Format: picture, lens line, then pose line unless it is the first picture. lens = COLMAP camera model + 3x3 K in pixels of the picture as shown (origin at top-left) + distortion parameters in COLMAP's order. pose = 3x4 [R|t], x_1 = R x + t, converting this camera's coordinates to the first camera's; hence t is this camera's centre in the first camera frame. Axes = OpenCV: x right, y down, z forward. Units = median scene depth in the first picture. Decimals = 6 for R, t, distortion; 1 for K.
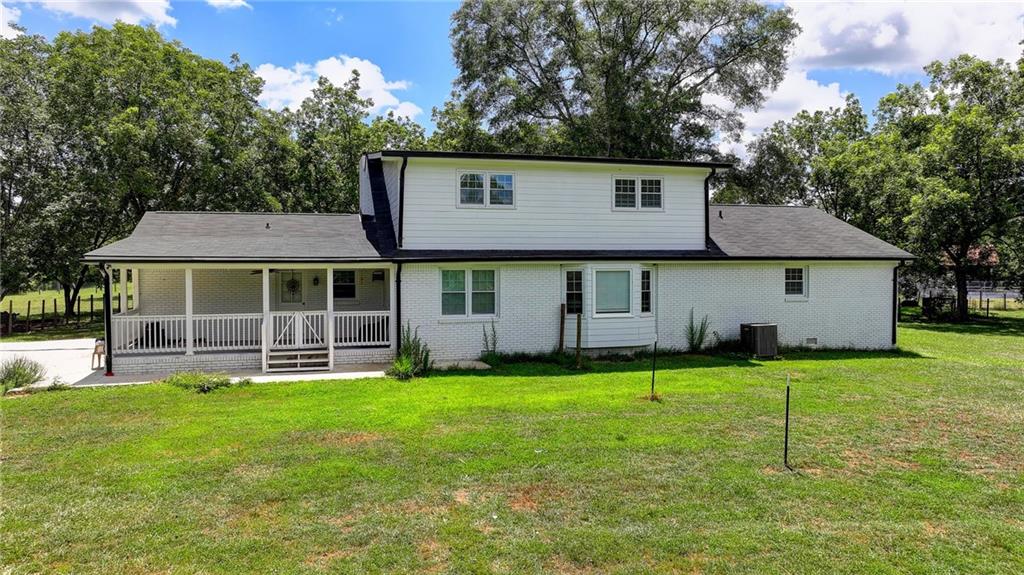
lens RADIAL K [[715.8, 0, 509.3], [0, 715.8, 291.0], [0, 0, 1]] dist [-0.004392, 0.017266]
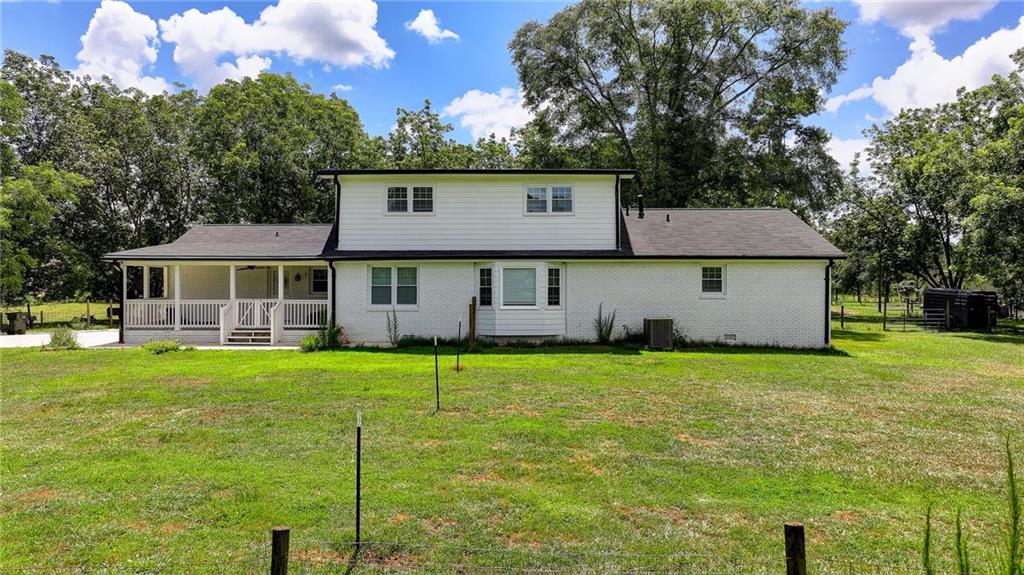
lens RADIAL K [[715.8, 0, 511.1], [0, 715.8, 283.9], [0, 0, 1]] dist [-0.004392, 0.017266]
pose [[0.962977, 0.003998, -0.269552, 0.441239], [-0.012403, 0.999488, -0.029486, 0.030594], [0.269296, 0.031737, 0.962534, -0.096209]]
